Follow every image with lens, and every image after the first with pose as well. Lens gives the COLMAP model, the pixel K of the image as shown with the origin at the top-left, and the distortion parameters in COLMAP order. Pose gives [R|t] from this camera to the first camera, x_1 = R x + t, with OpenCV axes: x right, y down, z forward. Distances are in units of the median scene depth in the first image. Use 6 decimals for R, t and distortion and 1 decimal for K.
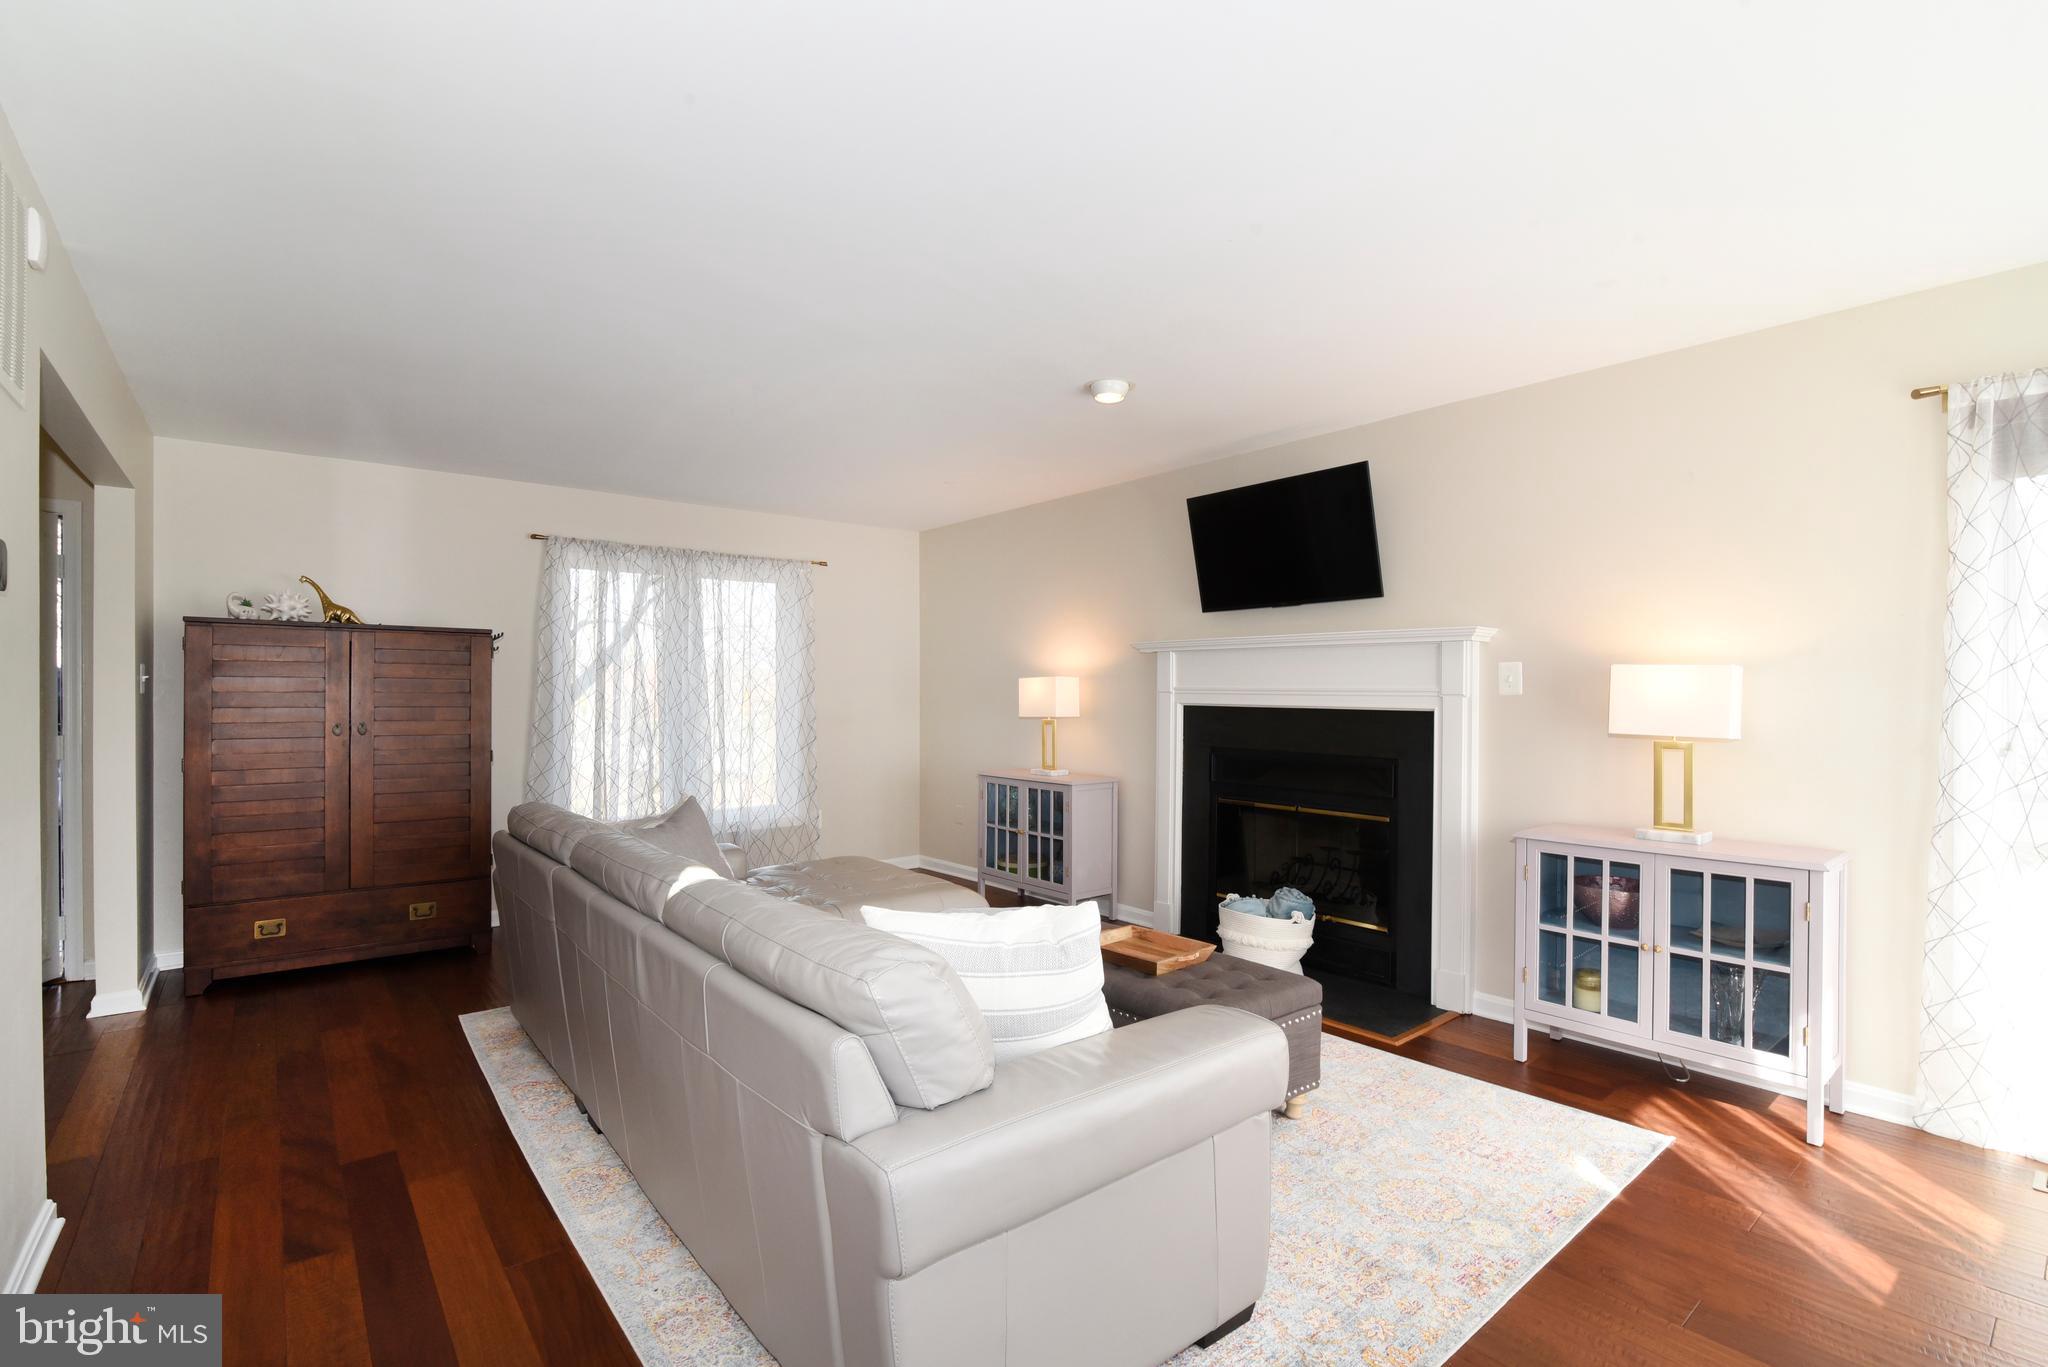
lens RADIAL K [[915.5, 0, 1016.9], [0, 915.5, 697.6], [0, 0, 1]] dist [-0.027175, 0.000159]
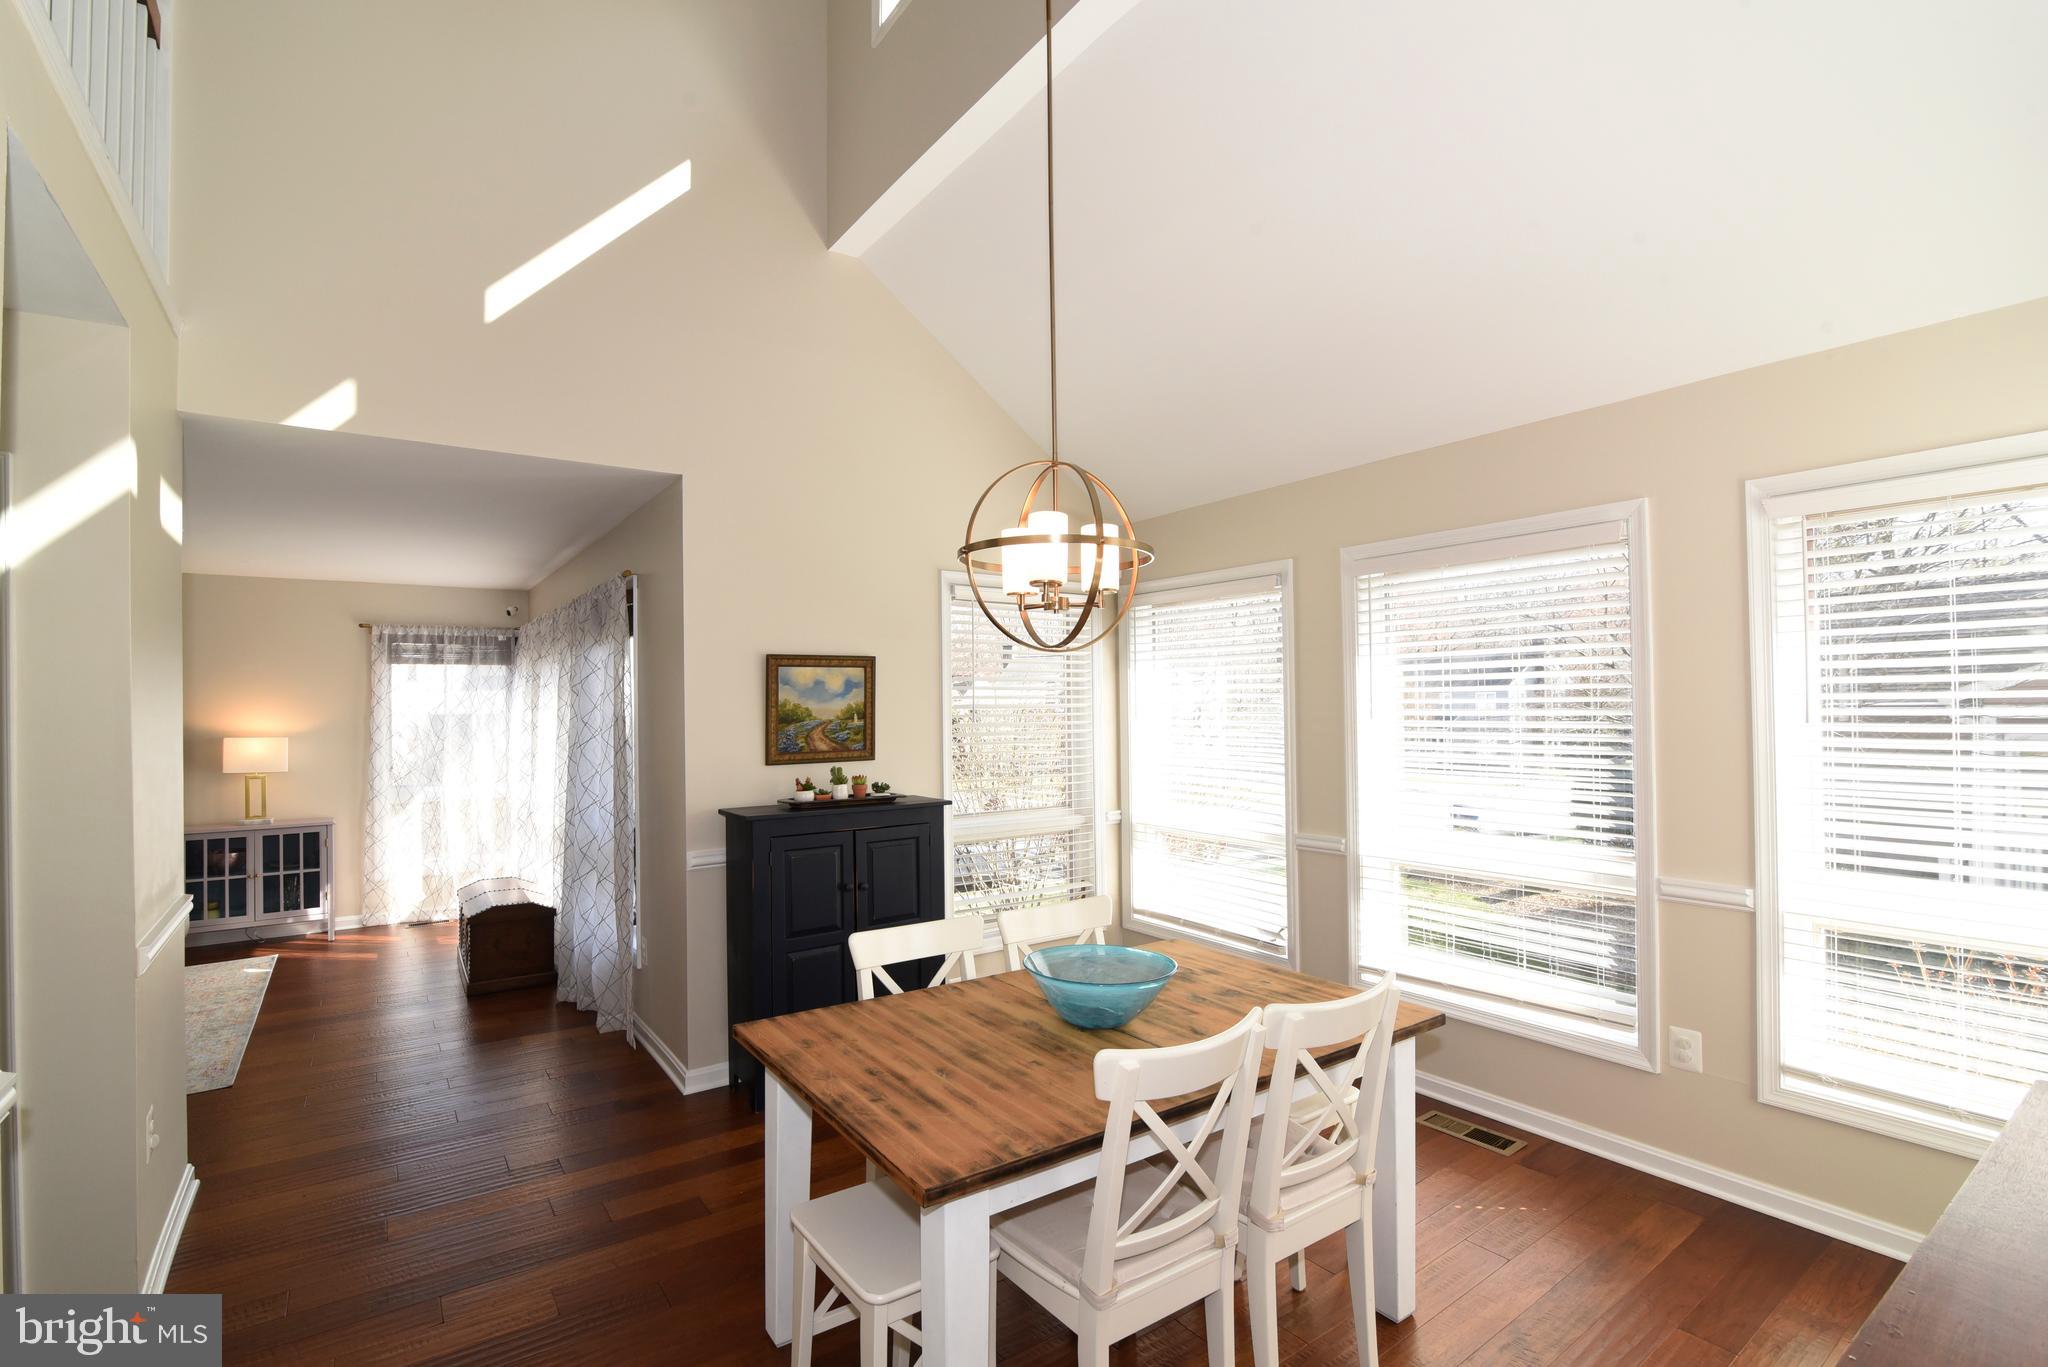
lens RADIAL K [[938.7, 0, 1026.8], [0, 938.7, 695.8], [0, 0, 1]] dist [-0.018081, 0.000548]
pose [[0.055794, 0.006936, 0.998418, -1.281972], [0.014542, 0.999864, -0.007759, -0.090640], [-0.998336, 0.014952, 0.055686, -0.865265]]
